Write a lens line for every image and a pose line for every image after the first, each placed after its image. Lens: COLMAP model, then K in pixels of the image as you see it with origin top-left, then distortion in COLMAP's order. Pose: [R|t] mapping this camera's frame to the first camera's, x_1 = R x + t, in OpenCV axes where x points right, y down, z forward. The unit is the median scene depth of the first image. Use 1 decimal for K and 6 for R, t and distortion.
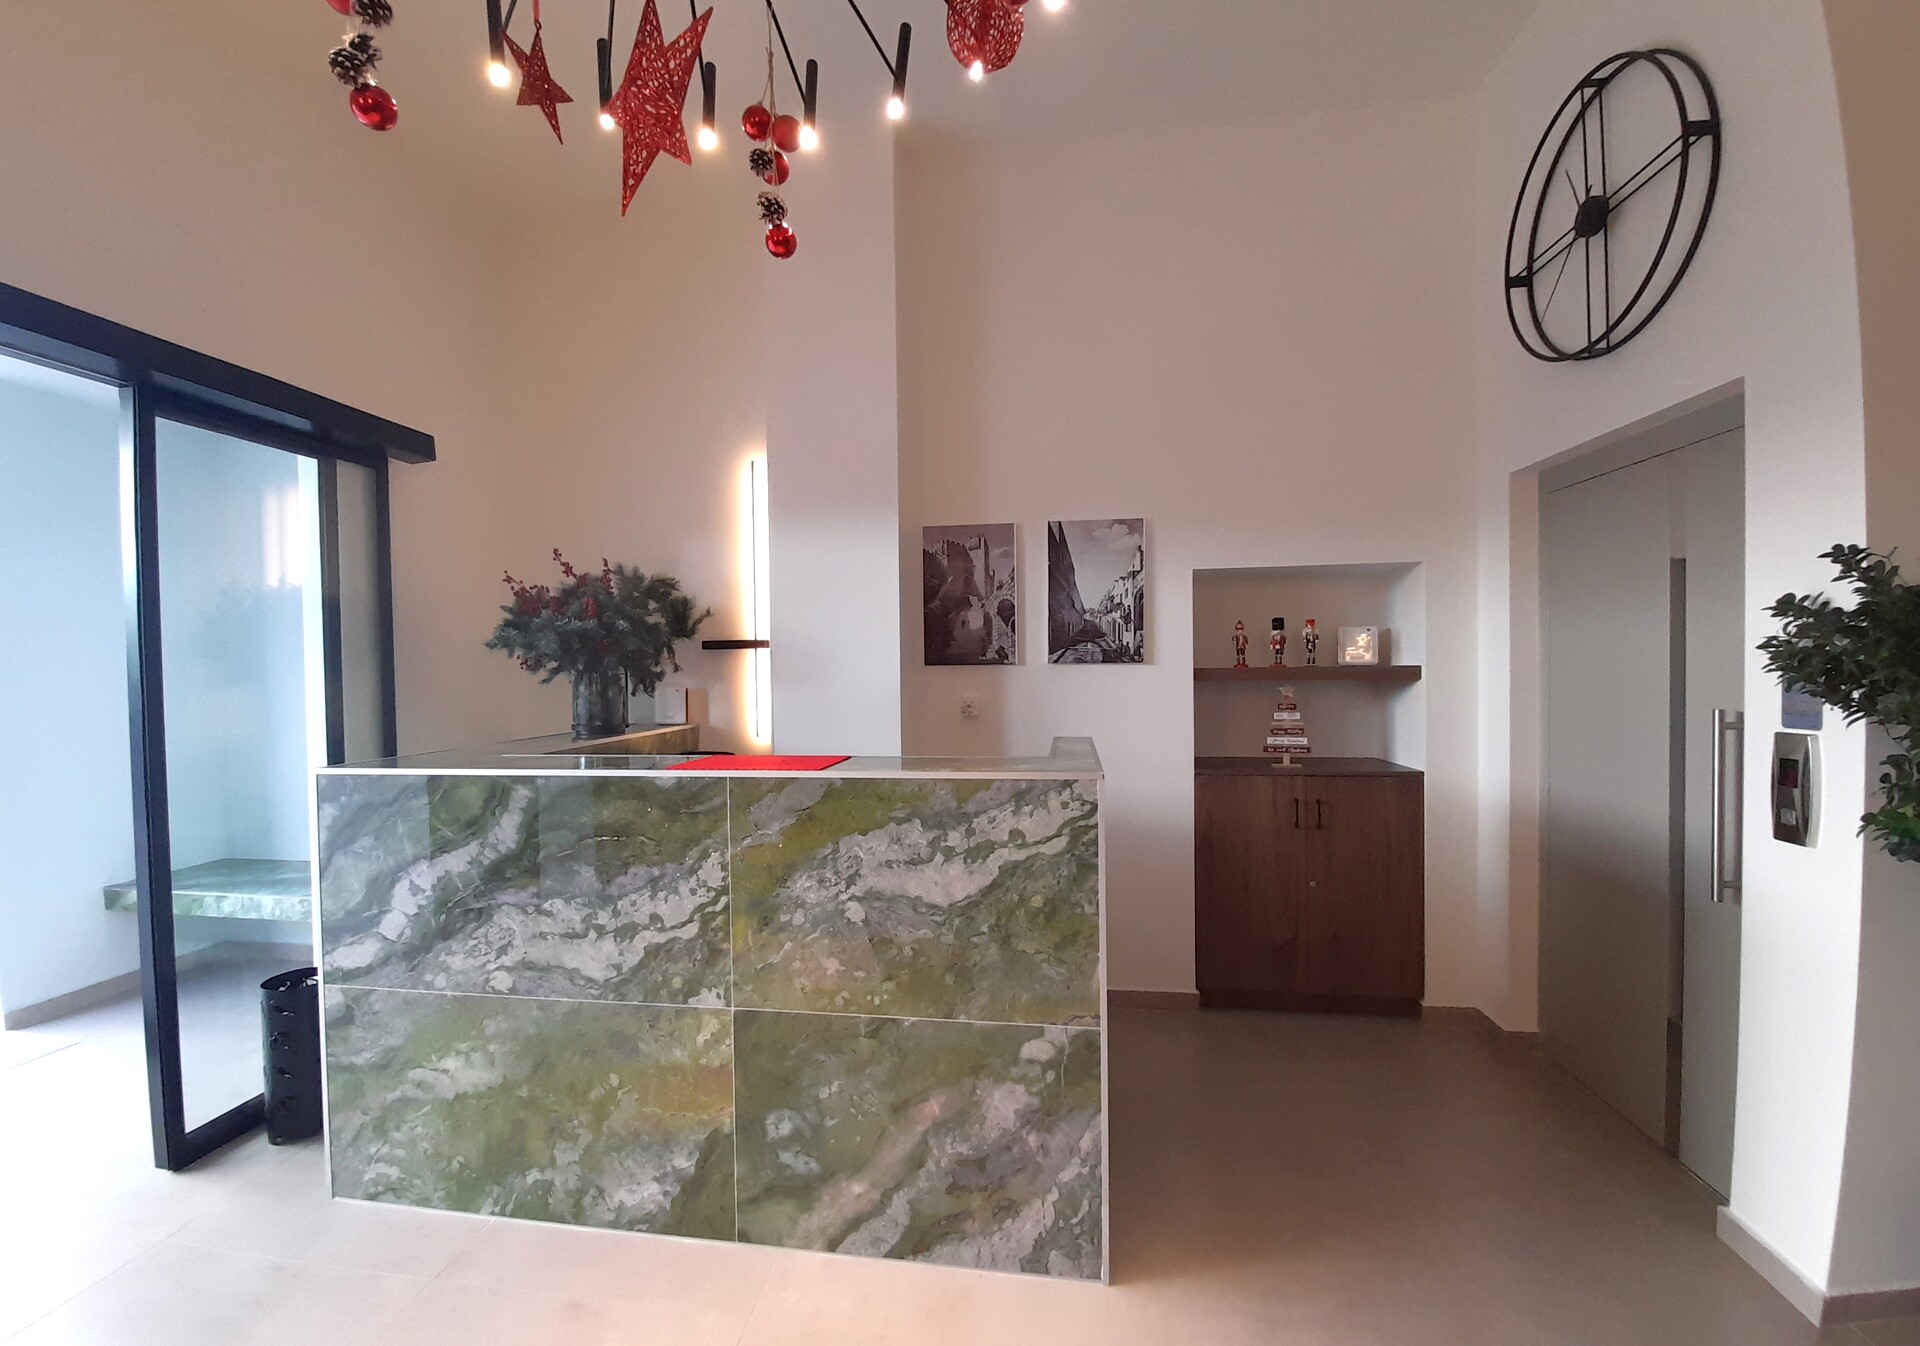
lens RADIAL K [[777.3, 0, 955.0], [0, 777.3, 668.1], [0, 0, 1]] dist [0.003992, -0.000755]
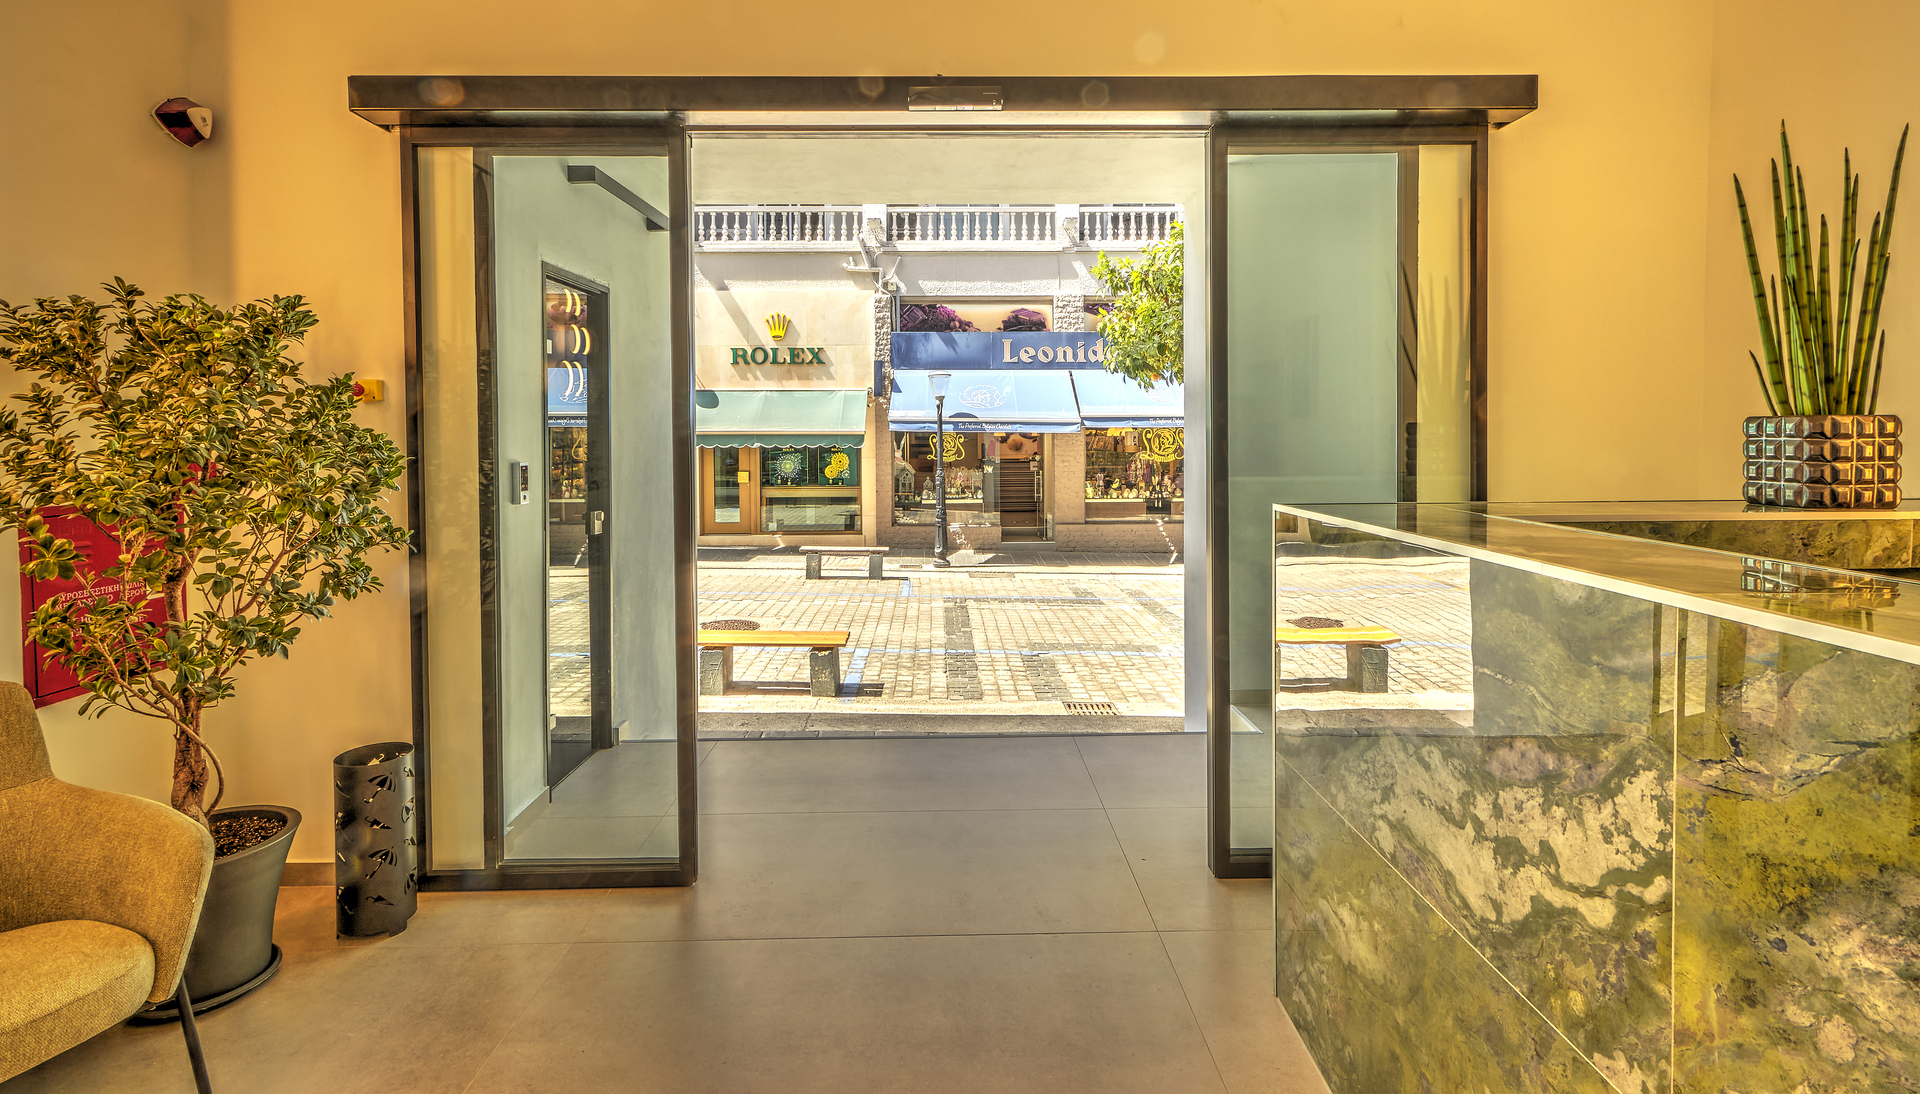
lens RADIAL K [[907.8, 0, 958.4], [0, 907.8, 449.3], [0, 0, 1]] dist [0.011207, 0.000664]
pose [[0.165022, 0.037664, -0.985570, 0.133805], [-0.009713, 0.999284, 0.036561, 0.037195], [0.986242, 0.003539, 0.165270, 0.510636]]
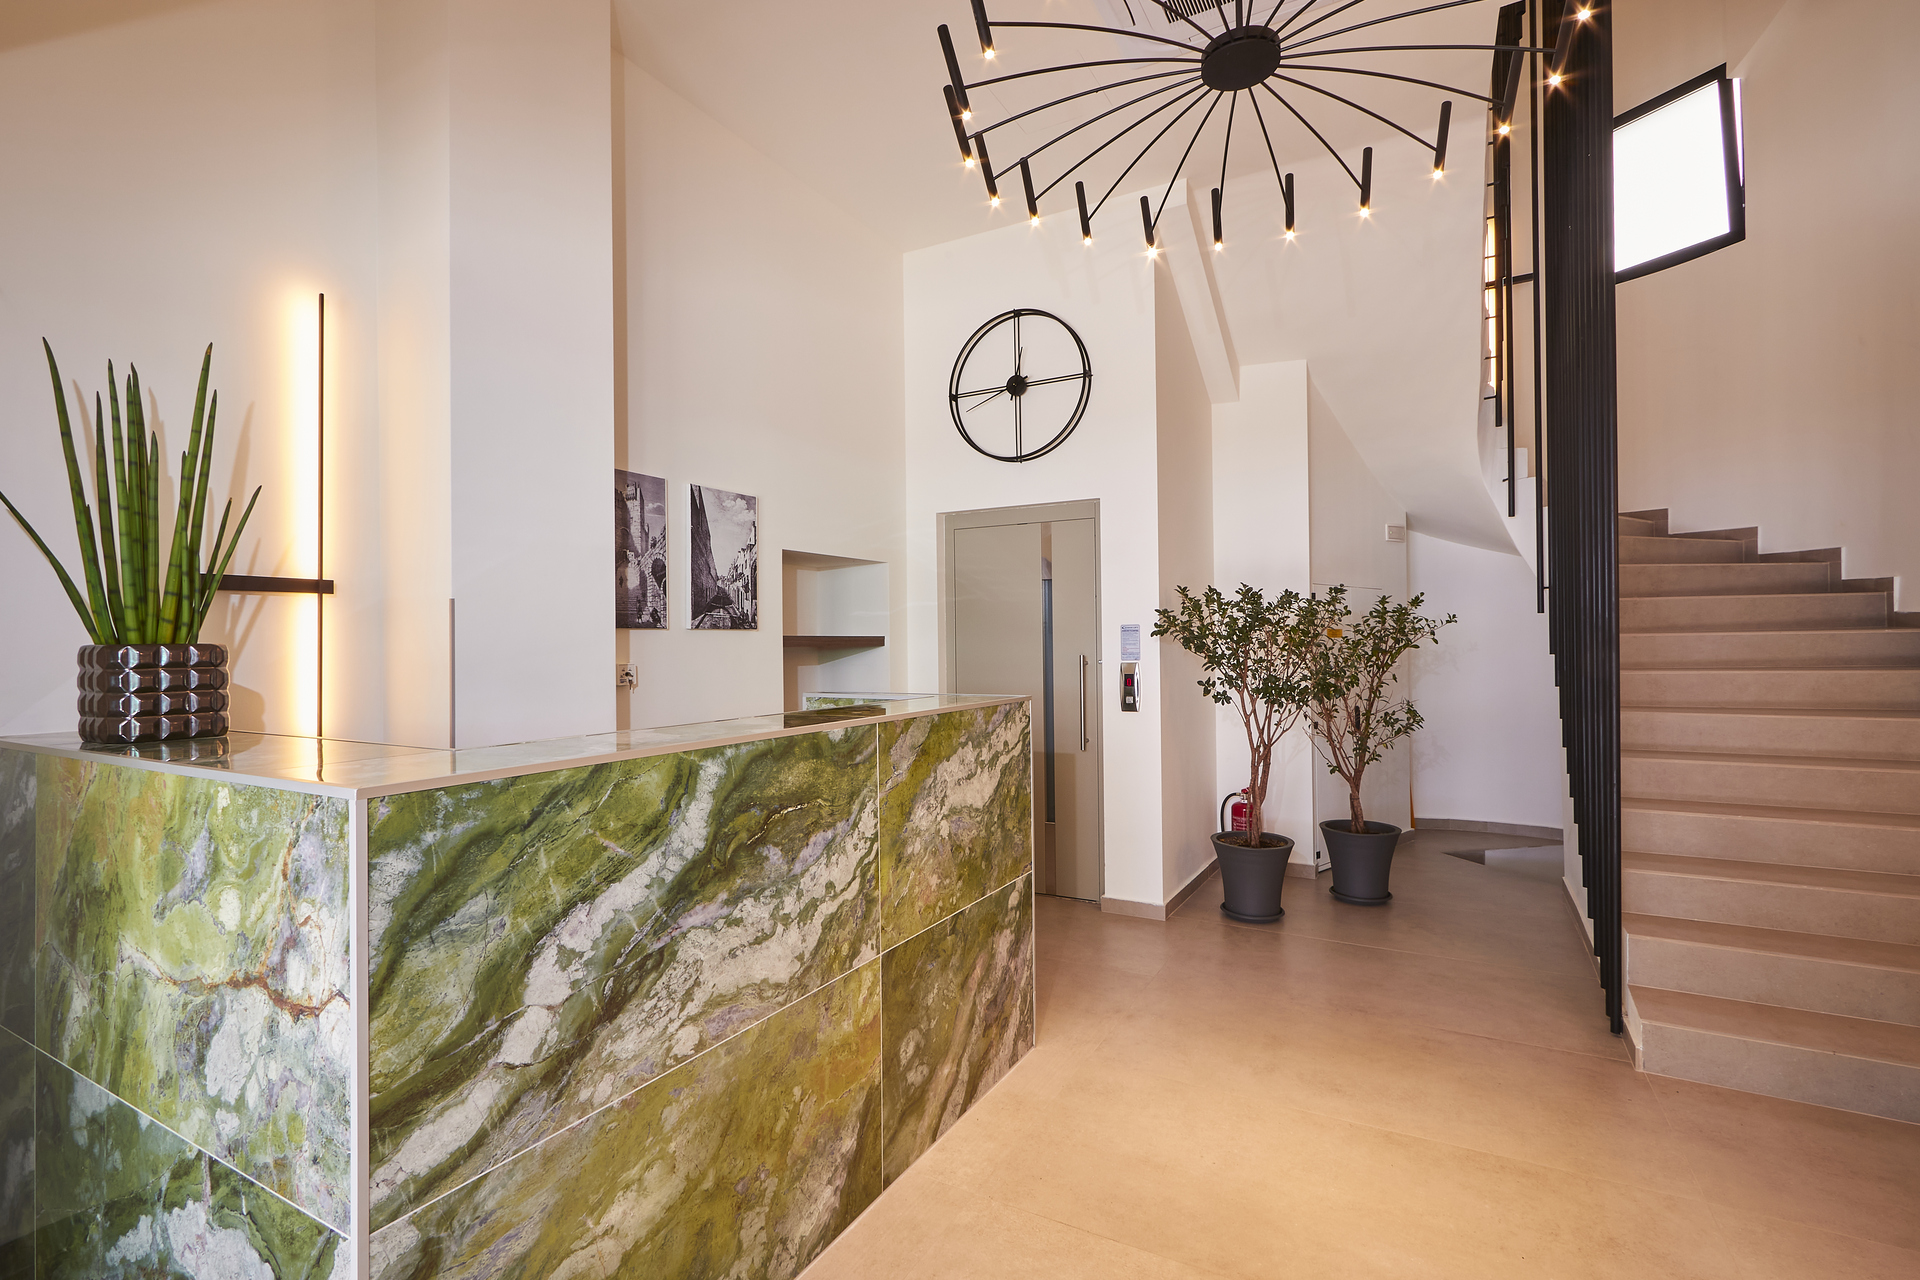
lens RADIAL K [[887.3, 0, 961.2], [0, 887.3, 632.7], [0, 0, 1]] dist [0.013502, 0.001629]
pose [[0.345022, 0.023298, 0.938306, -1.300040], [0.011080, 0.999521, -0.028893, 0.056528], [-0.938529, 0.020365, 0.344598, 0.487011]]
